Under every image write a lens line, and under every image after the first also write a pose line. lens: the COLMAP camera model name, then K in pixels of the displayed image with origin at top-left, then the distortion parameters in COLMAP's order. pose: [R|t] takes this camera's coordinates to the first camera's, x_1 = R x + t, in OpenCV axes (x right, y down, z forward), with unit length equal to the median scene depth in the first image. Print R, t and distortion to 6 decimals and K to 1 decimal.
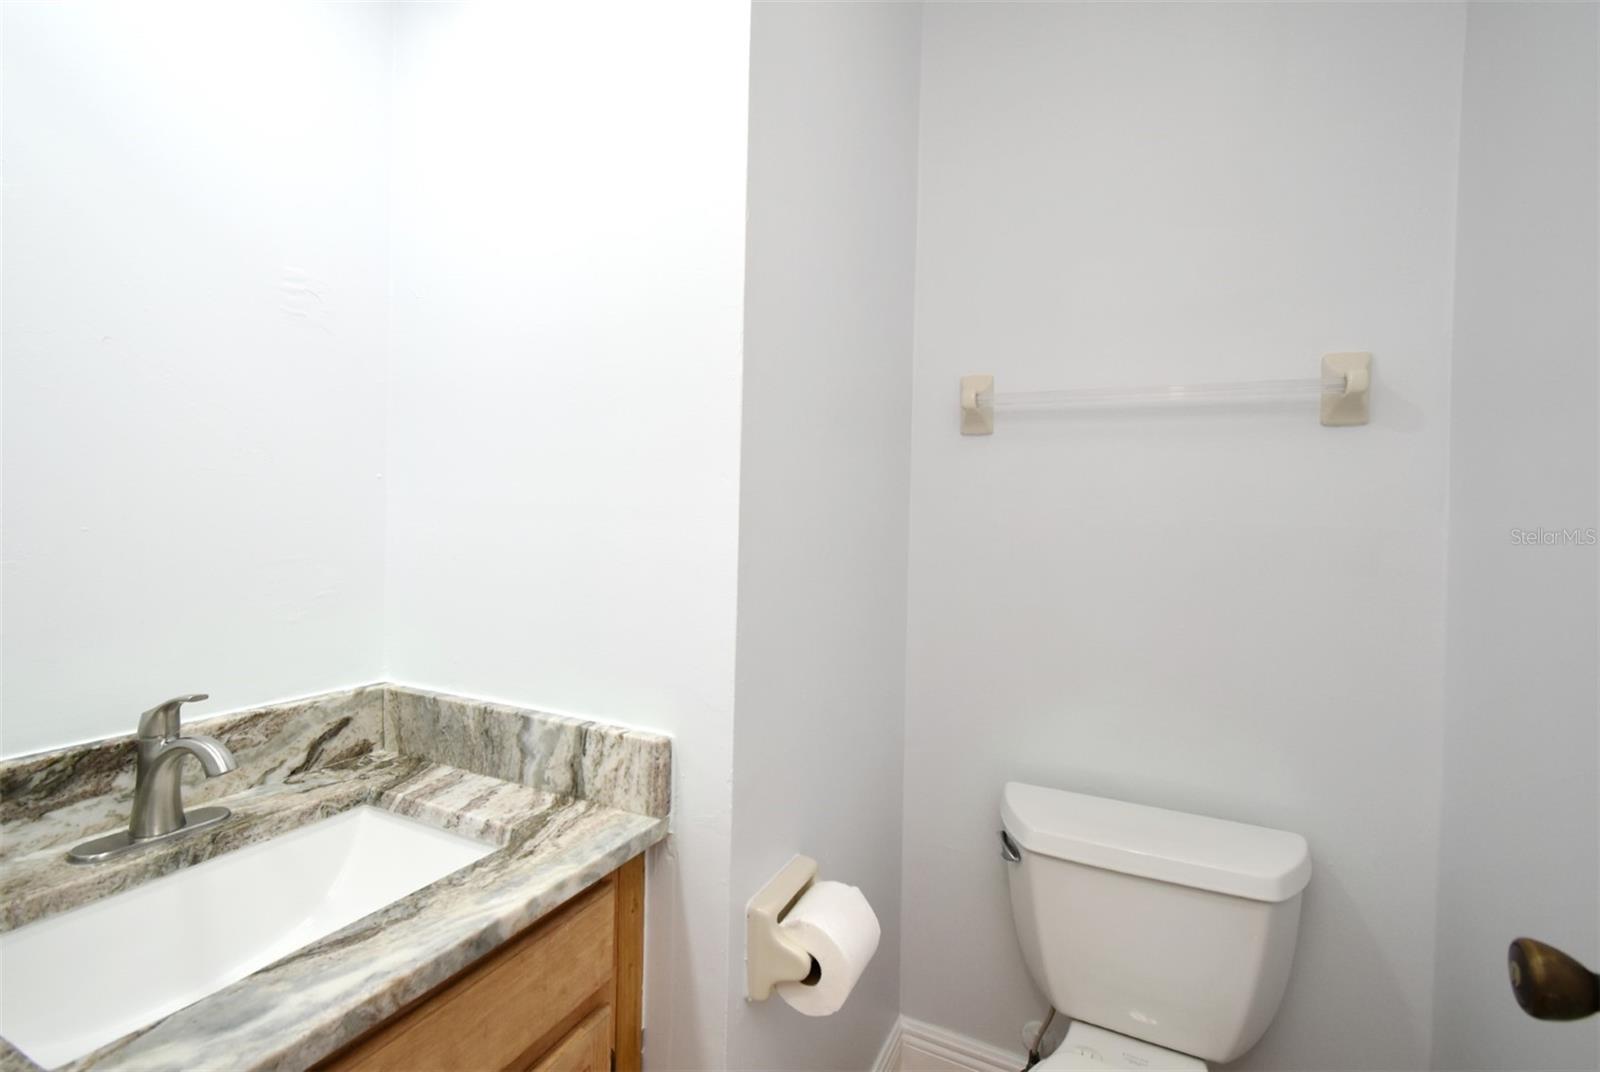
lens RADIAL K [[718.4, 0, 818.8], [0, 718.4, 519.4], [0, 0, 1]] dist [0.000248, -0.001058]
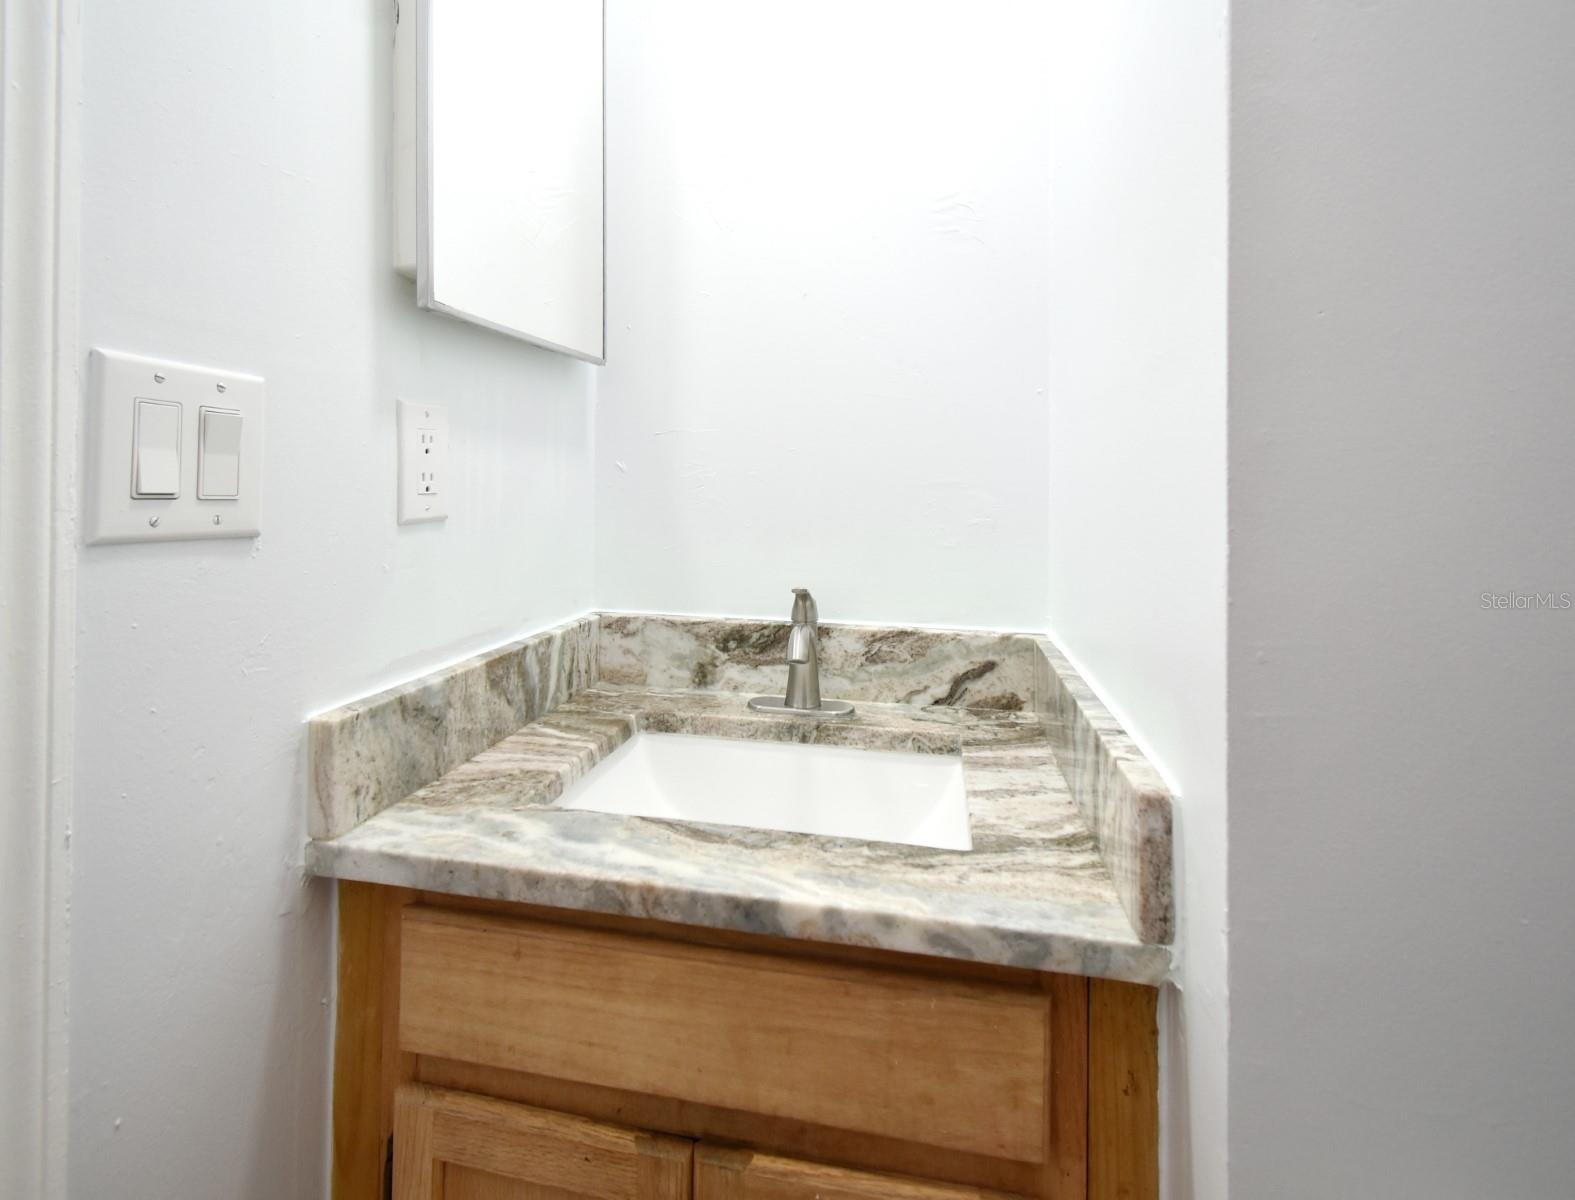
lens RADIAL K [[792.3, 0, 785.2], [0, 792.3, 479.4], [0, 0, 1]] dist [0.001029, 0.000274]
pose [[0.227273, -0.032960, -0.973273, 0.308009], [-0.018606, 0.999098, -0.038179, 0.113354], [0.973653, 0.026786, 0.226455, 0.639952]]
